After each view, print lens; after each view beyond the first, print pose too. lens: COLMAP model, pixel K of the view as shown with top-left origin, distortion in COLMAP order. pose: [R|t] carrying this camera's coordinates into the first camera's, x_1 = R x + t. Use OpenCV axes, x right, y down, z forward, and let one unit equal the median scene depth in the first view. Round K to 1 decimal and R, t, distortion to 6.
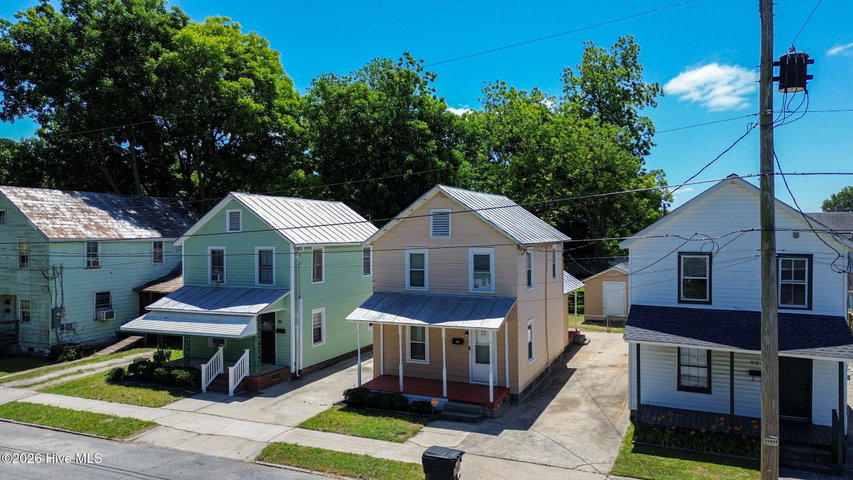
lens RADIAL K [[606.8, 0, 430.3], [0, 606.8, 240.2], [0, 0, 1]] dist [0.070975, -0.059102]
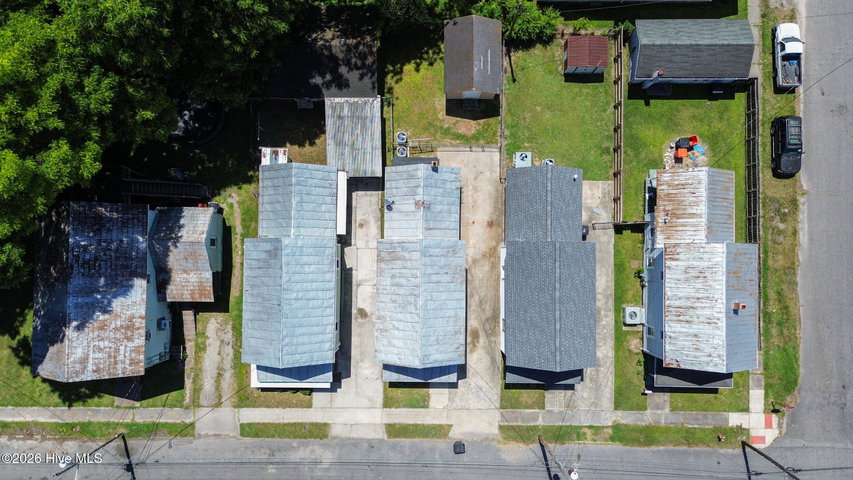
lens RADIAL K [[606.8, 0, 430.3], [0, 606.8, 240.2], [0, 0, 1]] dist [0.070975, -0.059102]
pose [[0.922430, -0.385023, 0.029672, 0.155134], [-0.011429, 0.049585, 0.998705, -2.222340], [-0.385996, -0.921574, 0.041338, 1.412211]]
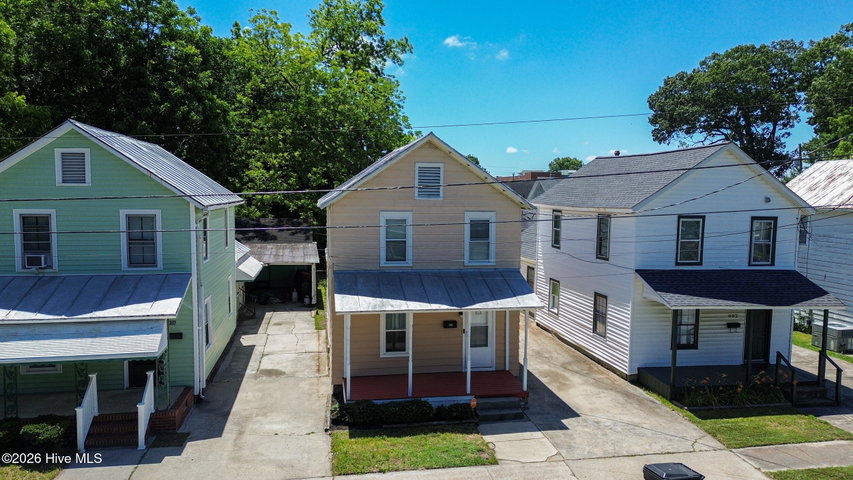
lens RADIAL K [[606.8, 0, 430.3], [0, 606.8, 240.2], [0, 0, 1]] dist [0.070975, -0.059102]
pose [[0.829169, -0.031550, 0.558107, -0.485549], [-0.008966, 0.997527, 0.069712, -0.006998], [-0.558926, -0.062807, 0.826835, 0.371232]]
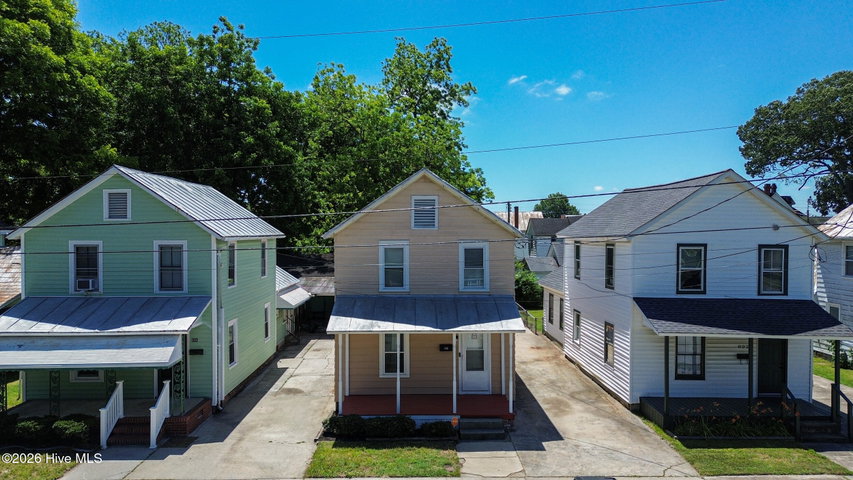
lens RADIAL K [[606.8, 0, 430.3], [0, 606.8, 240.2], [0, 0, 1]] dist [0.070975, -0.059102]
pose [[0.907036, -0.001762, 0.421050, -0.381142], [0.000024, 0.999991, 0.004132, 0.008679], [-0.421054, -0.003738, 0.907028, 0.239058]]
